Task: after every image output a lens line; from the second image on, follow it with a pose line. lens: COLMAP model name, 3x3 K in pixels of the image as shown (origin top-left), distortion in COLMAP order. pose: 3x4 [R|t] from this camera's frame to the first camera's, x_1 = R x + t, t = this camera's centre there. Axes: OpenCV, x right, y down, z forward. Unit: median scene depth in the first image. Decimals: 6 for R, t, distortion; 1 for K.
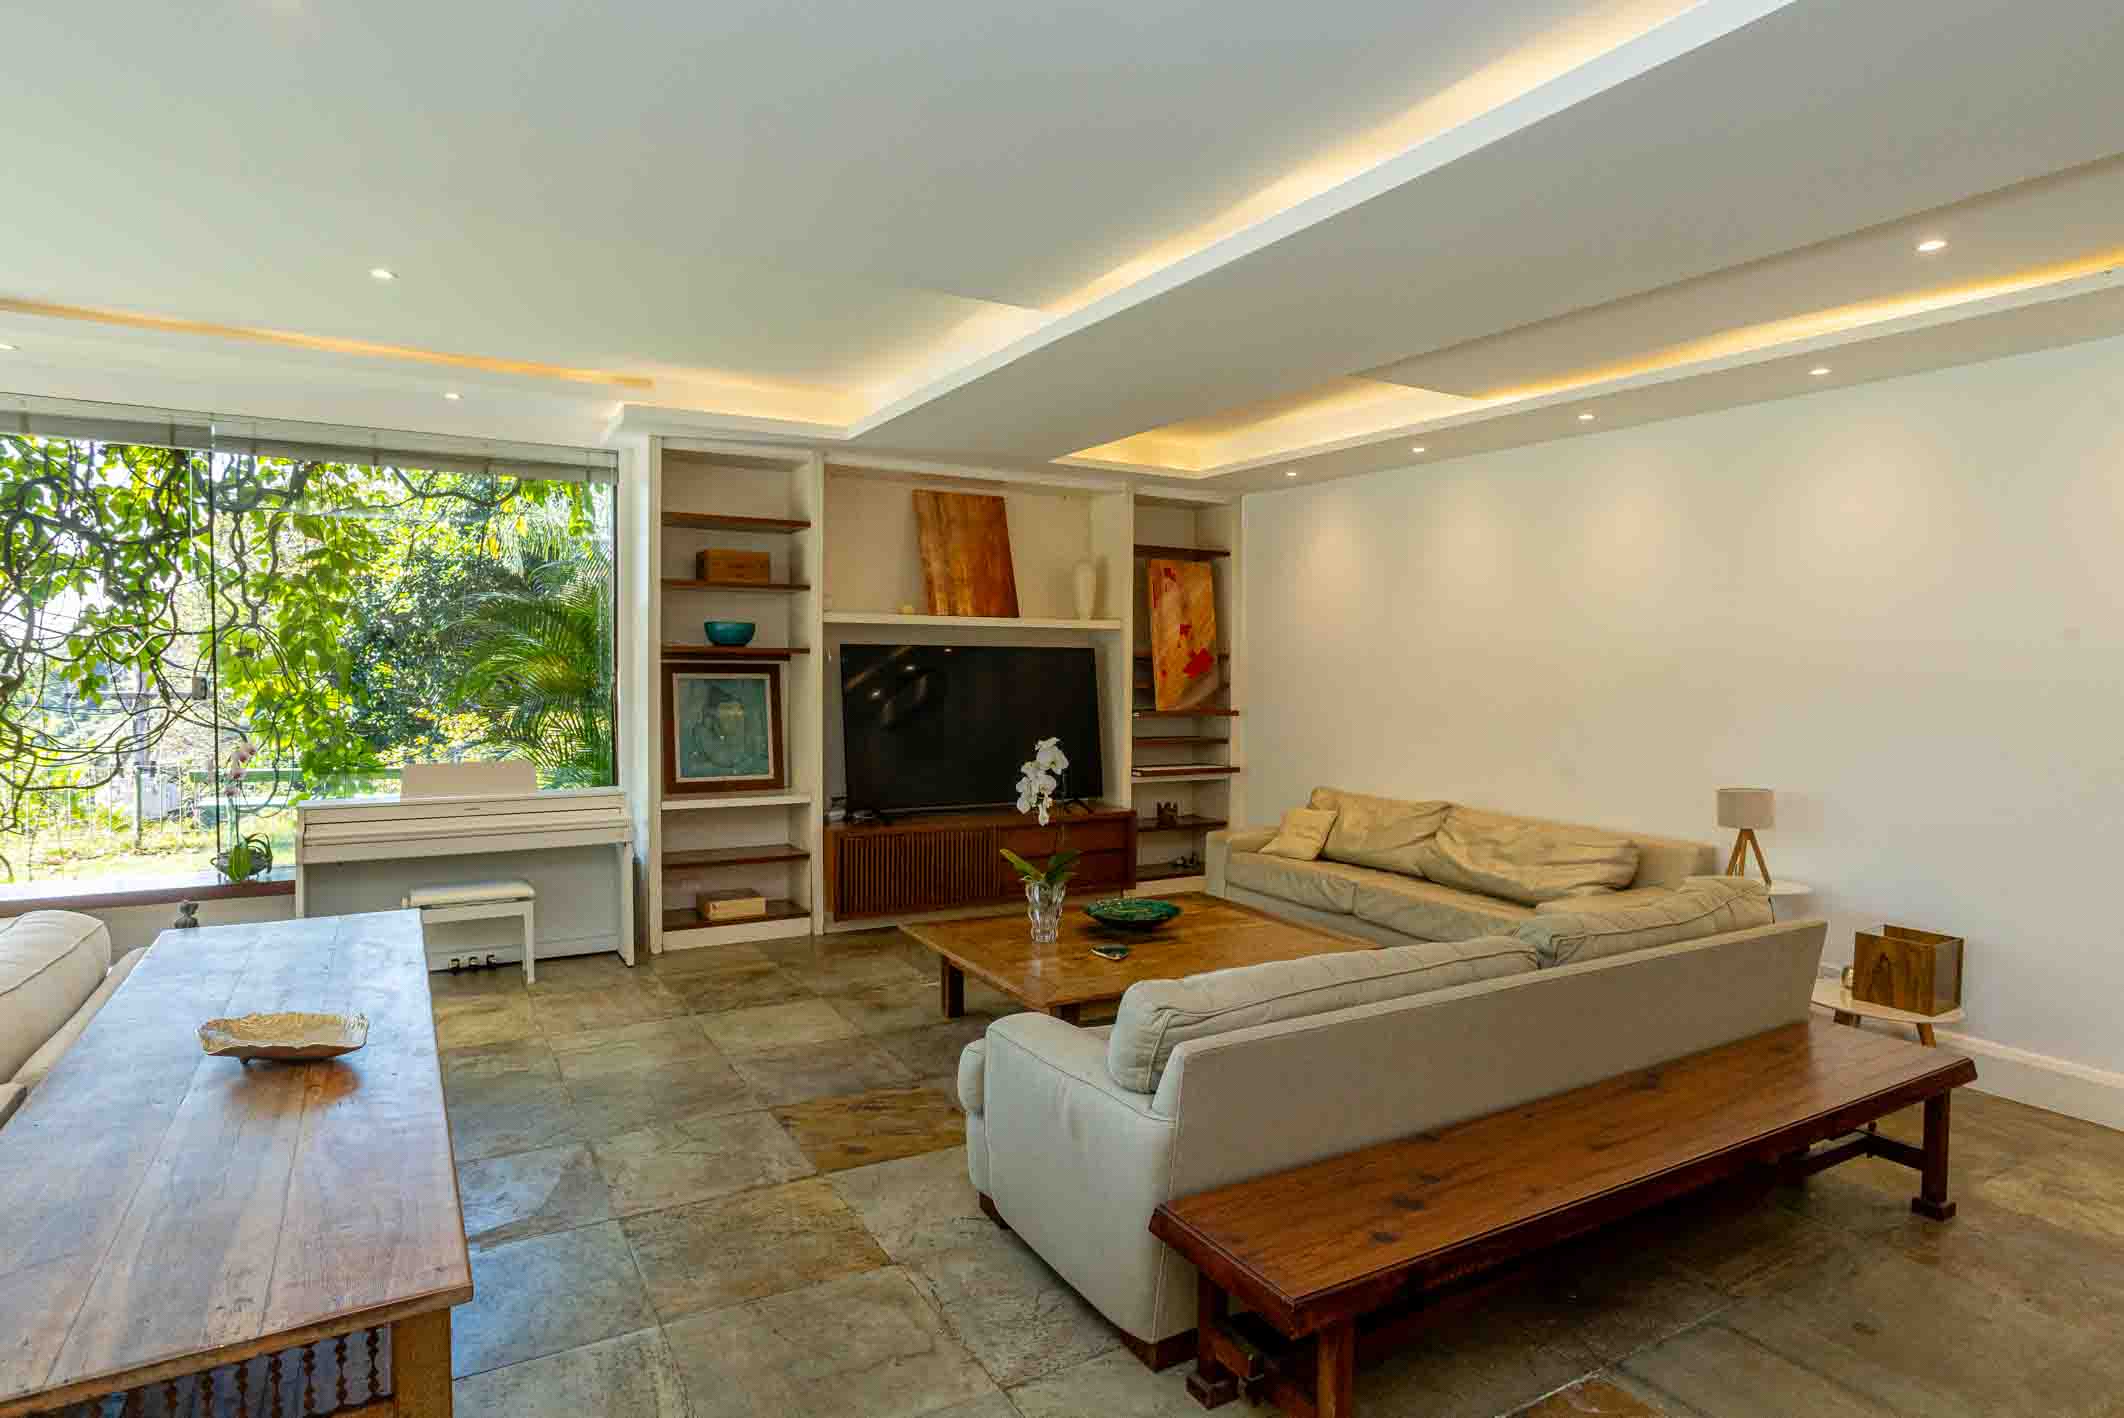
lens RADIAL K [[1126.5, 0, 1055.8], [0, 1126.5, 685.0], [0, 0, 1]] dist [0.002158, 0.002212]
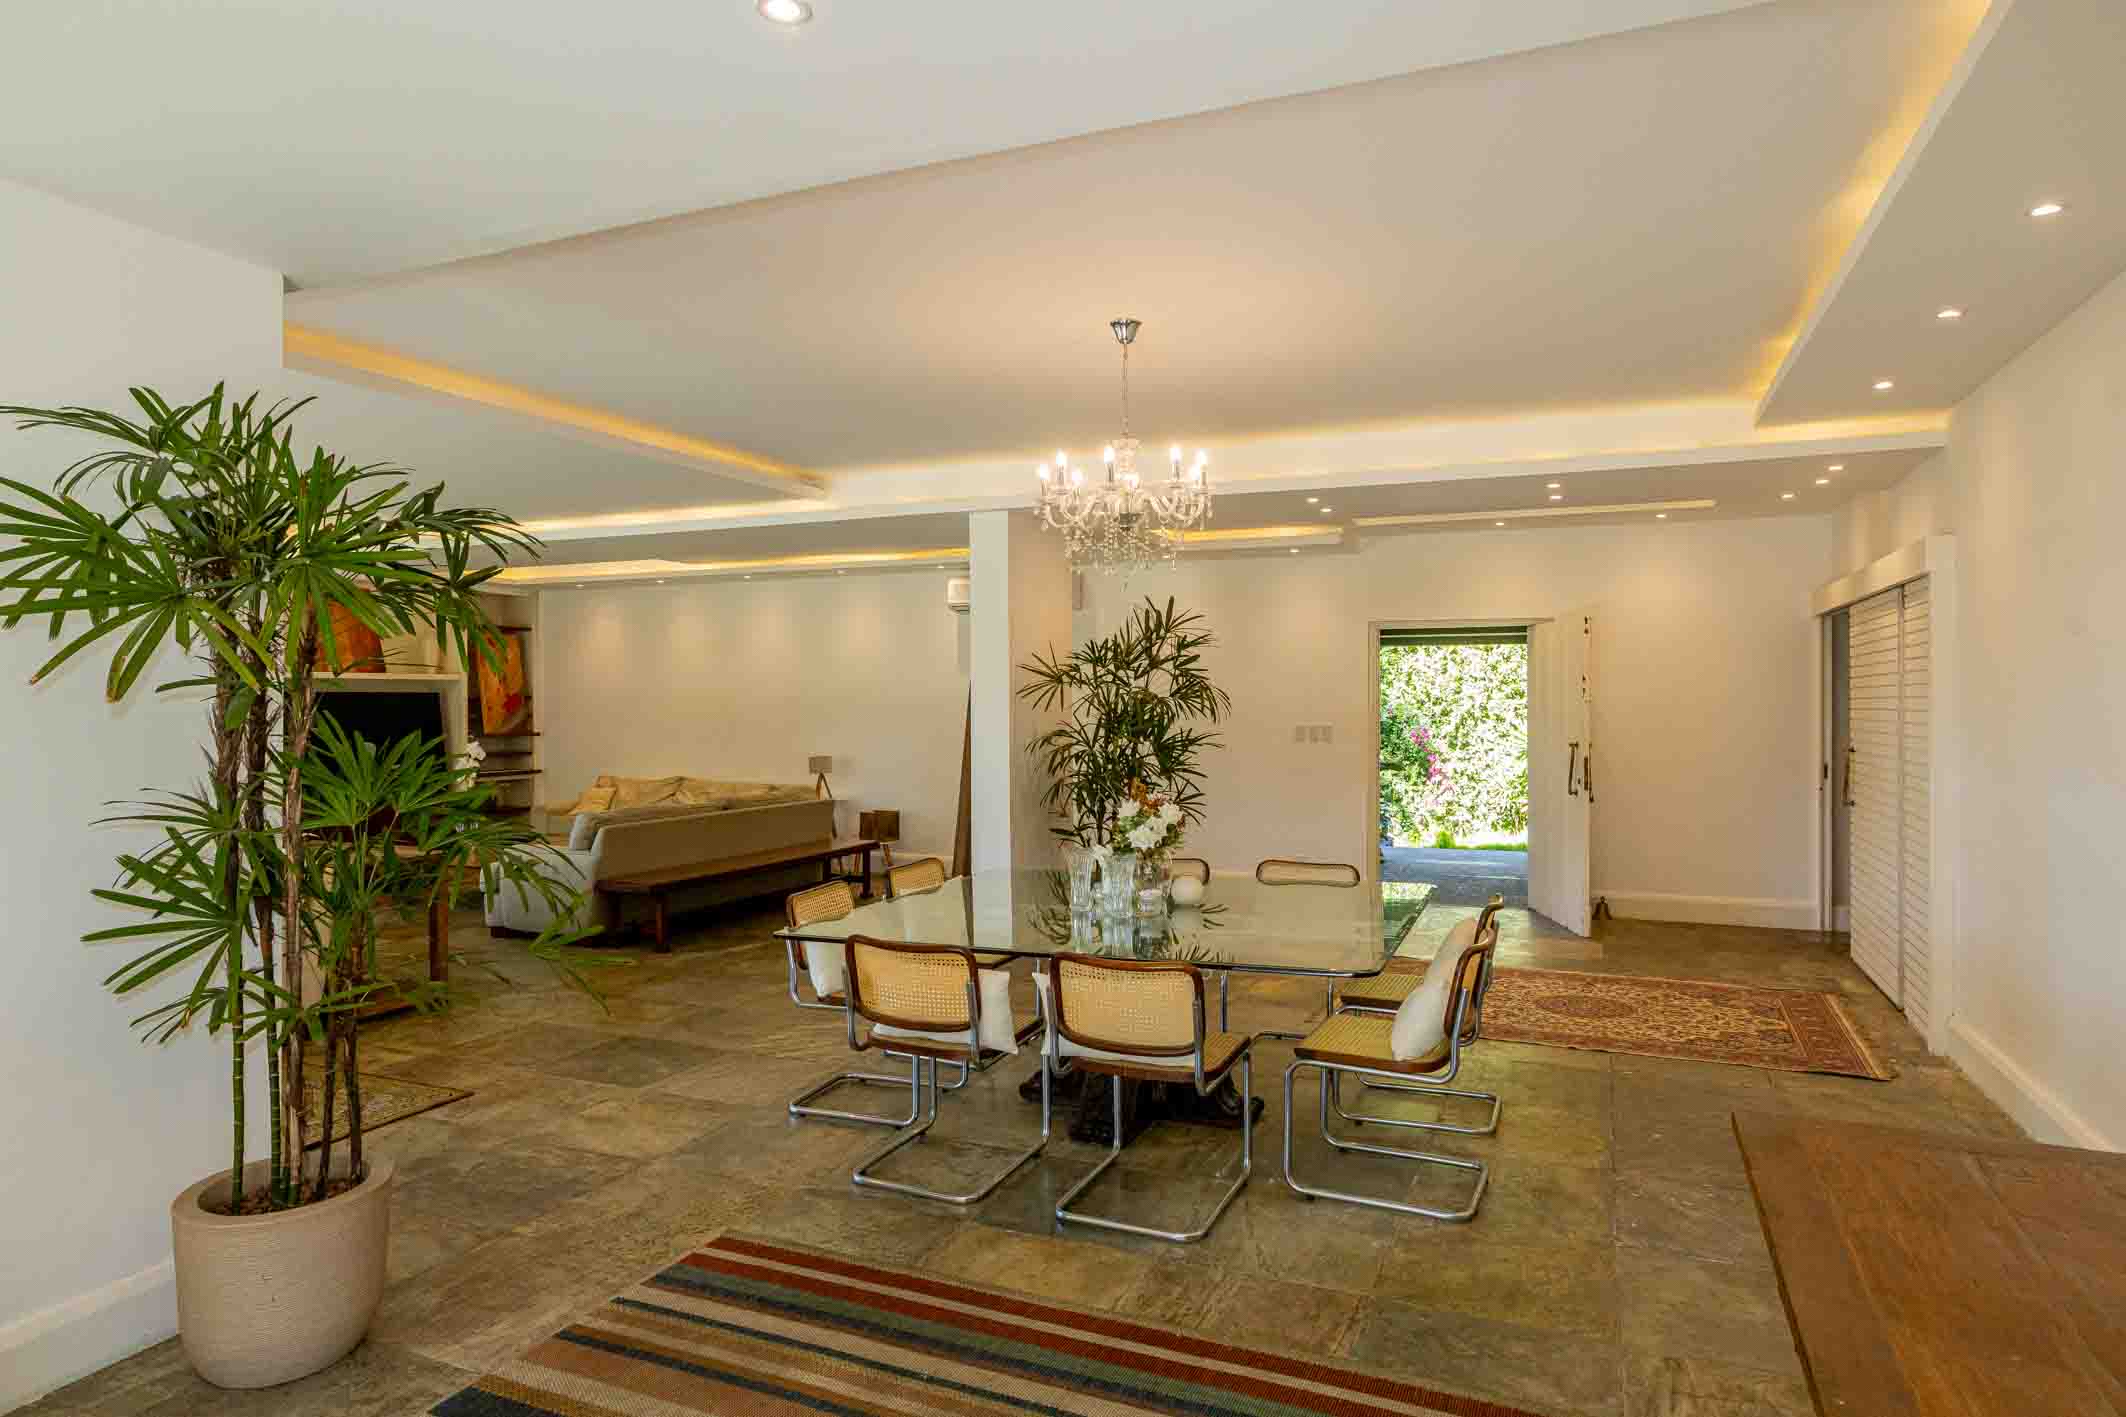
lens RADIAL K [[1150.8, 0, 1063.0], [0, 1150.8, 708.5], [0, 0, 1]] dist [0.056232, 0.000181]
pose [[0.784961, -0.019561, 0.619237, -0.272315], [0.026104, 0.999658, -0.001512, 0.011893], [-0.618996, 0.017351, 0.785203, -0.715362]]
